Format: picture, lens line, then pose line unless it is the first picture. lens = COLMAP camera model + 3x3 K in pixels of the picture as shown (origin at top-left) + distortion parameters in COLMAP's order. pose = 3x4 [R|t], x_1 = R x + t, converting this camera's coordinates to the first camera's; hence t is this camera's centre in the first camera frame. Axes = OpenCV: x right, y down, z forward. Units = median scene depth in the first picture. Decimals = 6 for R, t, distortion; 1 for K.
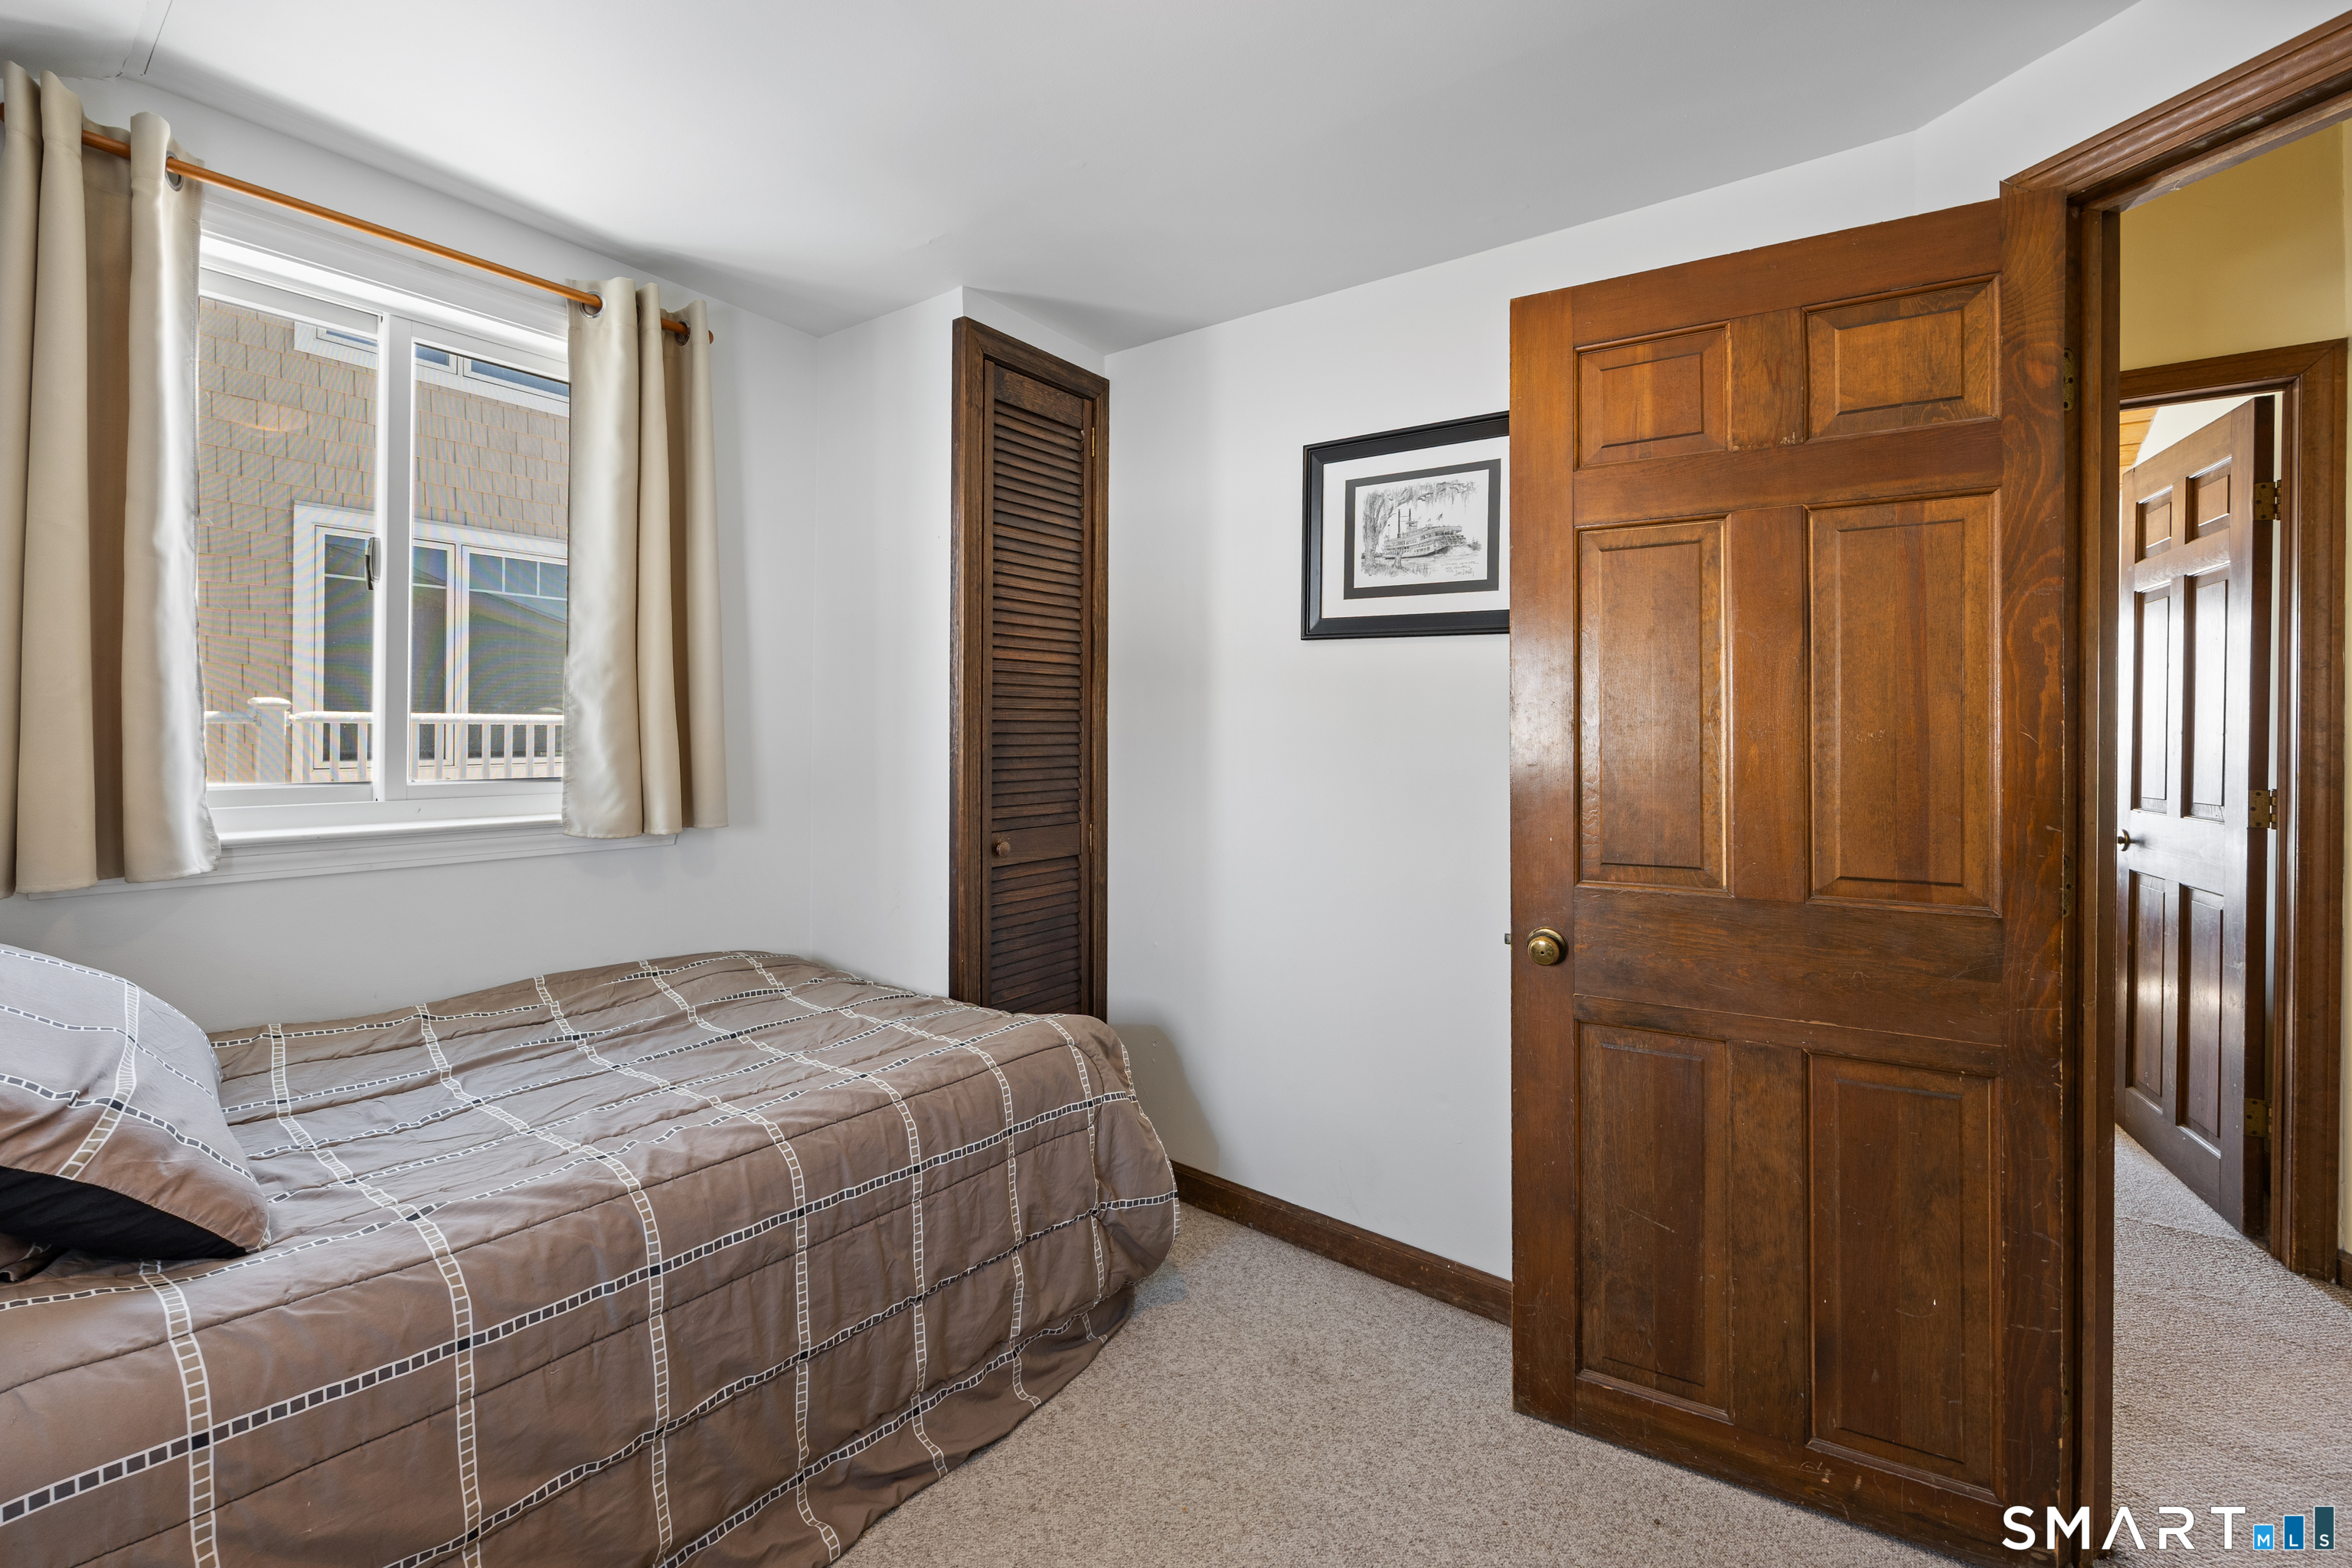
lens RADIAL K [[926.2, 0, 1218.2], [0, 926.2, 728.6], [0, 0, 1]] dist [-0.002806, -0.000176]
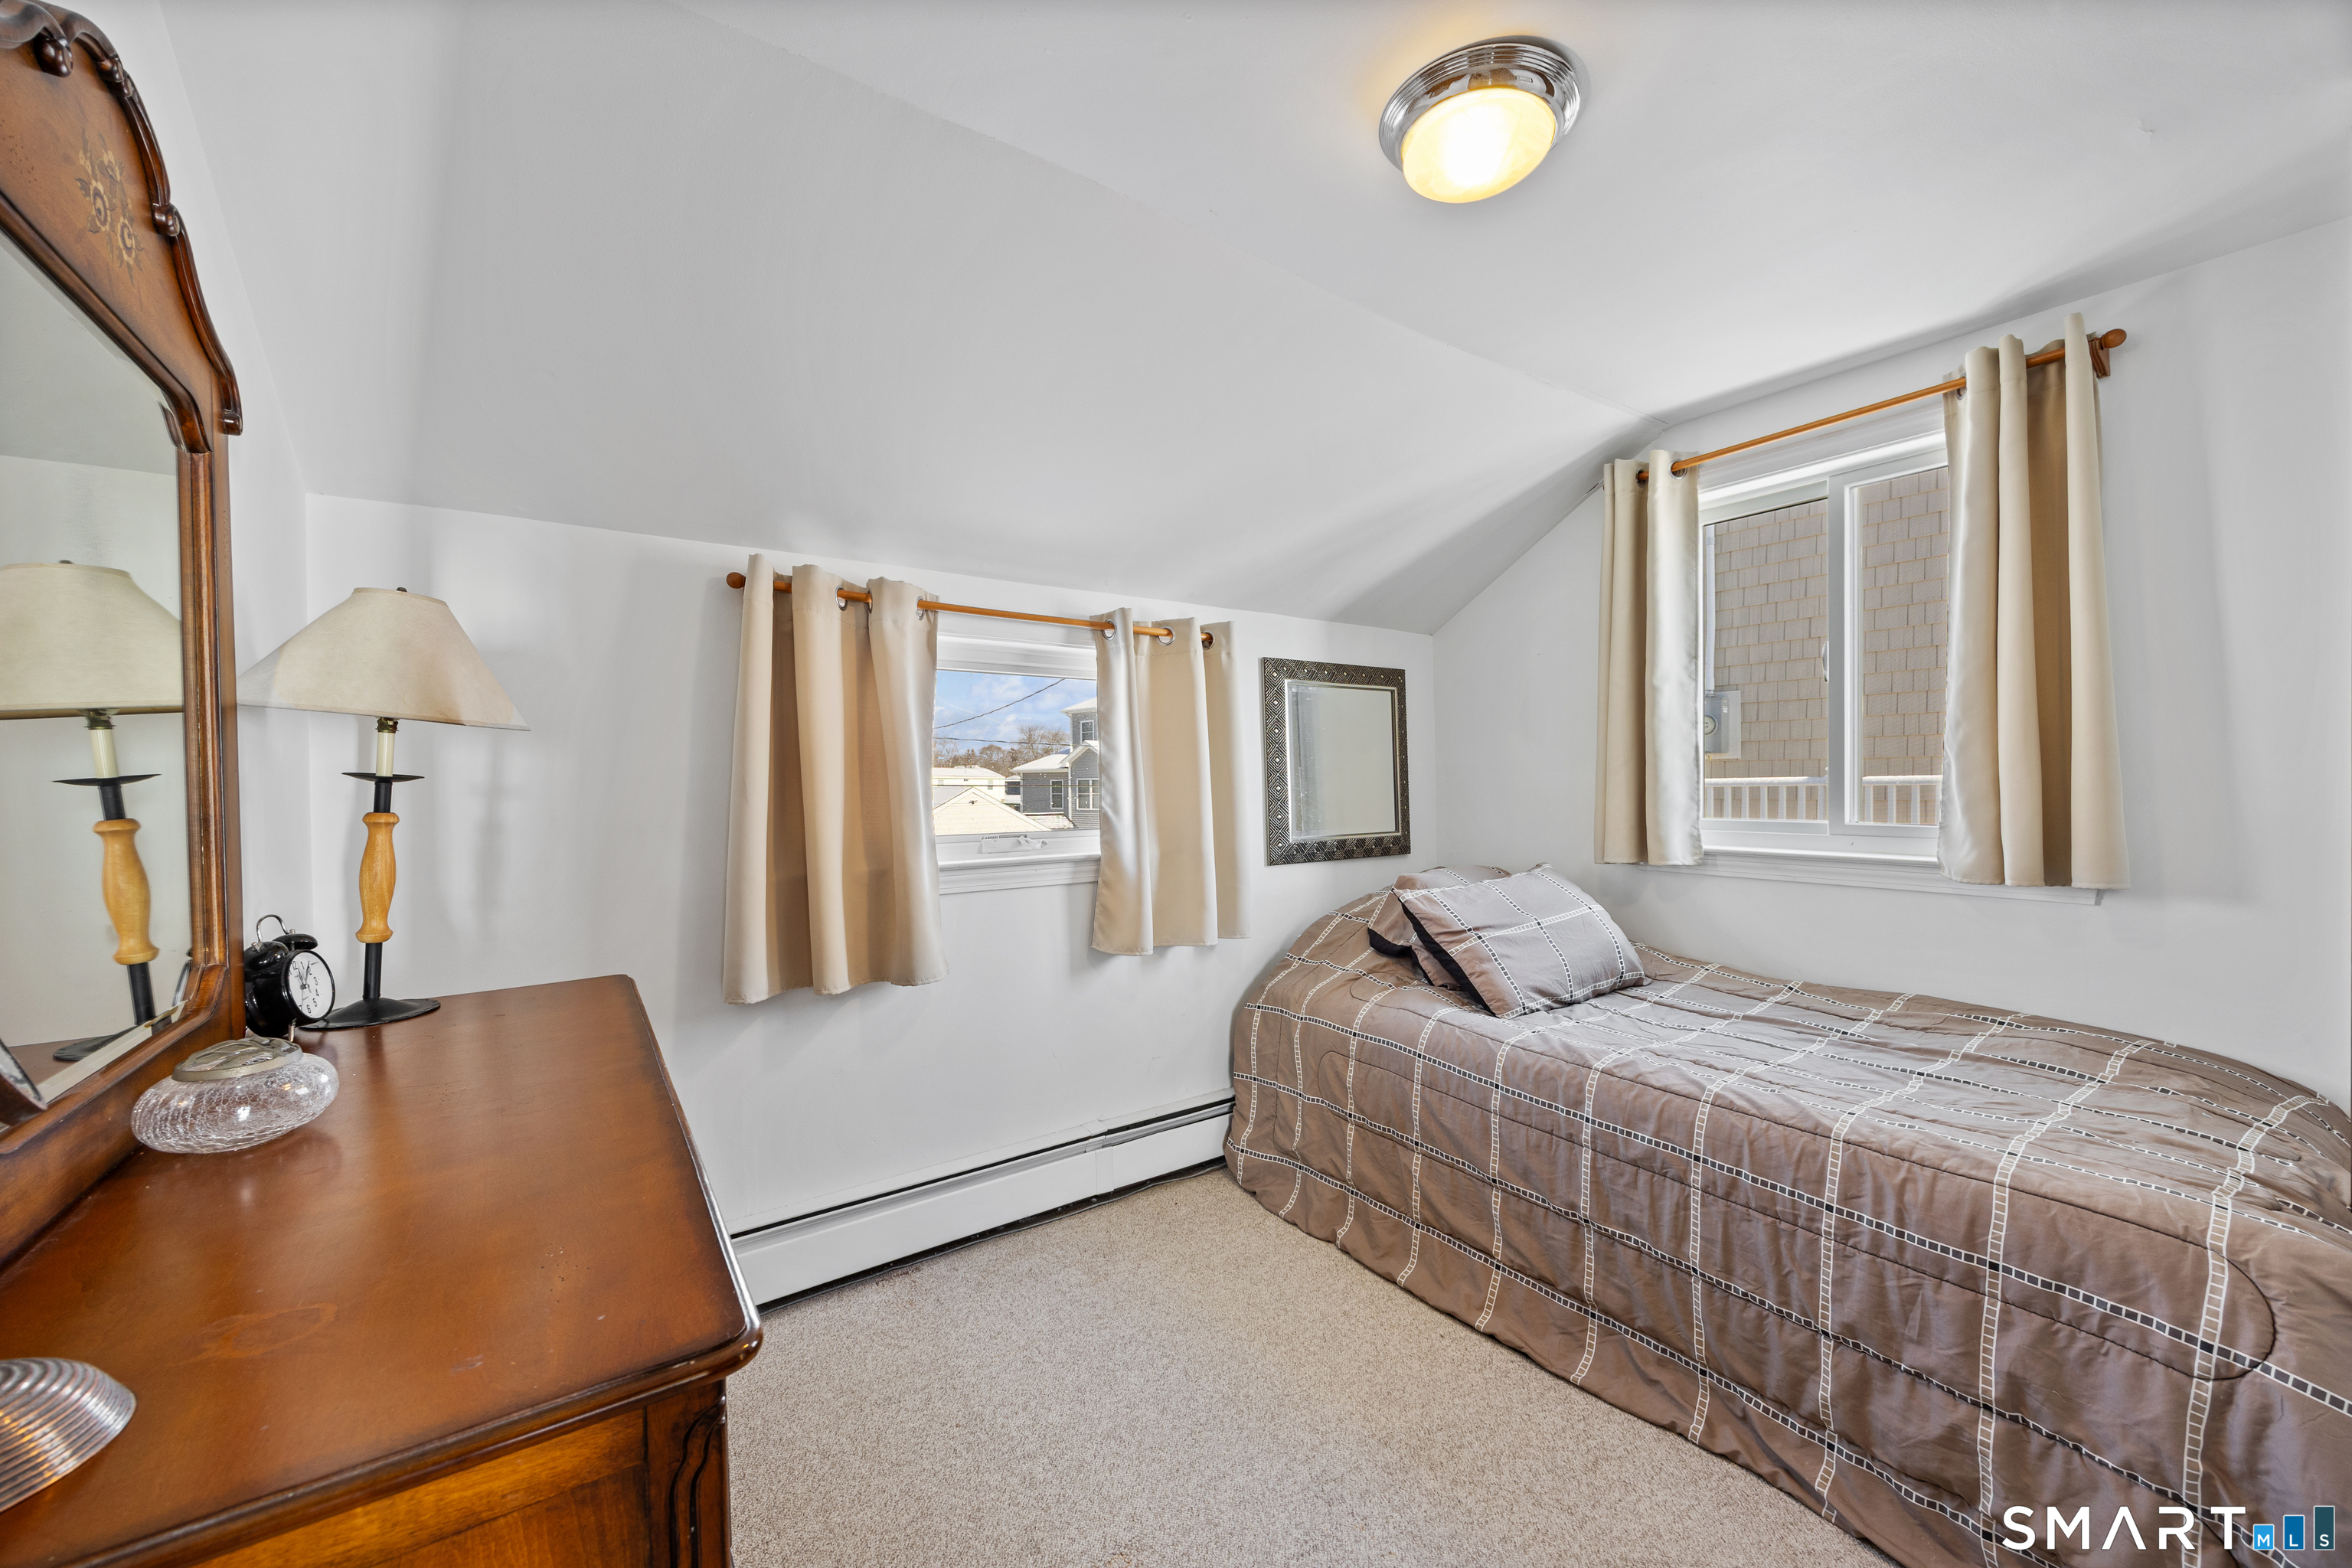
lens RADIAL K [[926.2, 0, 1177.7], [0, 926.2, 794.3], [0, 0, 1]] dist [-0.002806, -0.000176]
pose [[-0.306446, 0.002540, -0.951885, 0.931204], [0.001412, 0.999997, 0.002214, 0.018238], [0.951887, -0.000665, -0.306448, 0.678998]]
